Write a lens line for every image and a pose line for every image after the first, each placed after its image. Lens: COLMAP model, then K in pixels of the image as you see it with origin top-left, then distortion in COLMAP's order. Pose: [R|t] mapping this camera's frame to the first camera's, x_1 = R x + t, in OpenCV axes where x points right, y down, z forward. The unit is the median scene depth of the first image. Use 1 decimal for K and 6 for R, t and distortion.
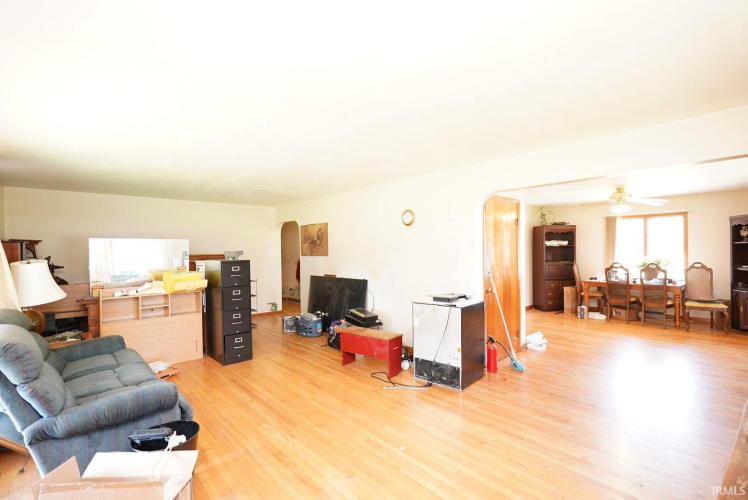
lens RADIAL K [[344.9, 0, 375.1], [0, 344.9, 250.1], [0, 0, 1]] dist [-0.019207, 0.010017]
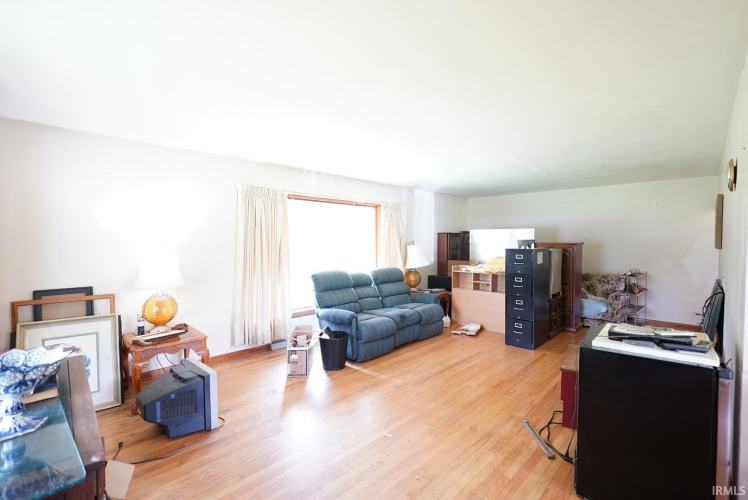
lens RADIAL K [[344.9, 0, 375.1], [0, 344.9, 250.1], [0, 0, 1]] dist [-0.019207, 0.010017]
pose [[0.067349, 0.040224, -0.996918, 0.815731], [-0.002326, 0.999191, 0.040158, -0.007878], [0.997727, -0.000385, 0.067388, 0.681769]]
